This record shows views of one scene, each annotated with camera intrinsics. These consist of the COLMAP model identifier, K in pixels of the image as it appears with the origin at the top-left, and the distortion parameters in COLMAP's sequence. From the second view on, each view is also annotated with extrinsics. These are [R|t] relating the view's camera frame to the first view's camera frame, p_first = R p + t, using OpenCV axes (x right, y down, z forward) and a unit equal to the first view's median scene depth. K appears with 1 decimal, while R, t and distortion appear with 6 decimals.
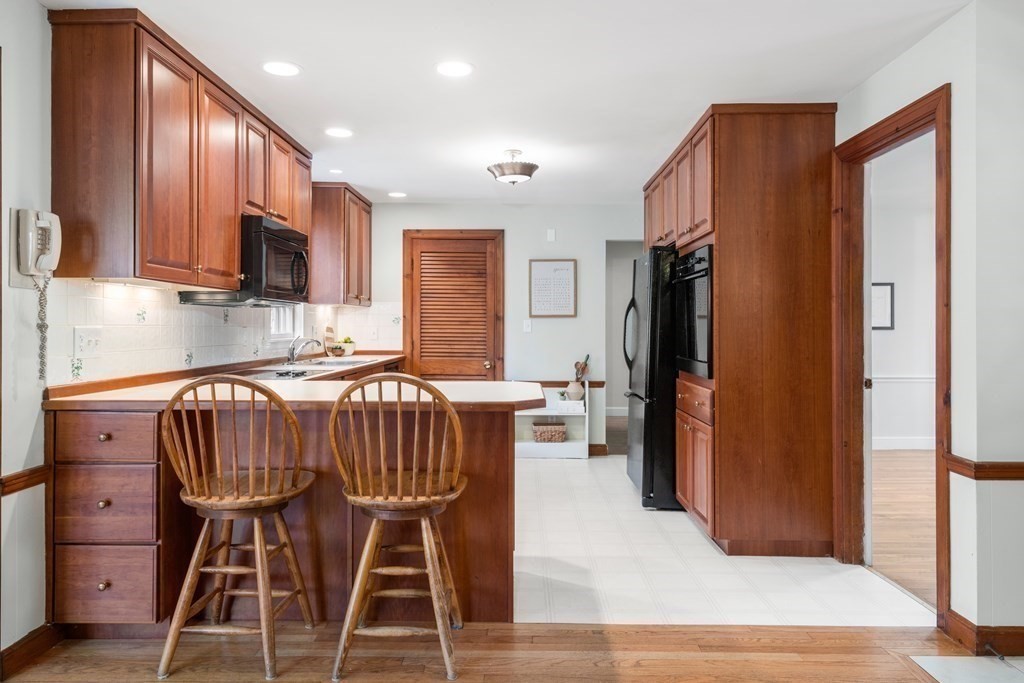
lens RADIAL K [[696.5, 0, 513.2], [0, 696.5, 324.5], [0, 0, 1]] dist [-0.001304, 0.004869]
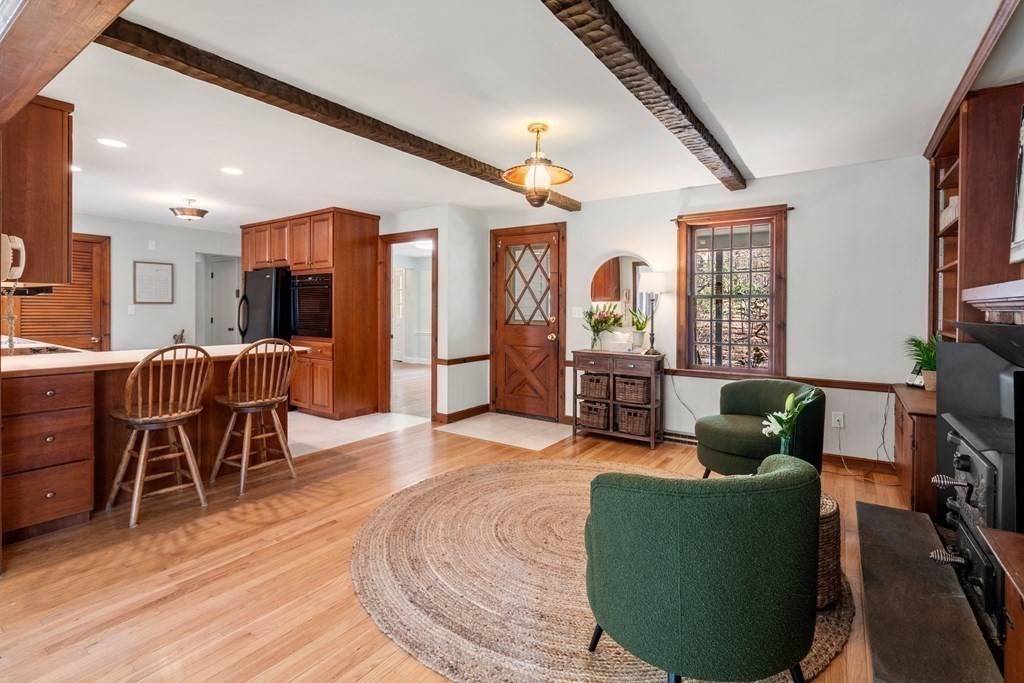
lens RADIAL K [[471.3, 0, 514.6], [0, 471.3, 309.3], [0, 0, 1]] dist [-0.001486, -0.000045]
pose [[0.550921, 0.002381, 0.834554, -0.605515], [-0.011861, 0.999917, 0.004976, -0.021782], [-0.834473, -0.012640, 0.550904, -0.243820]]
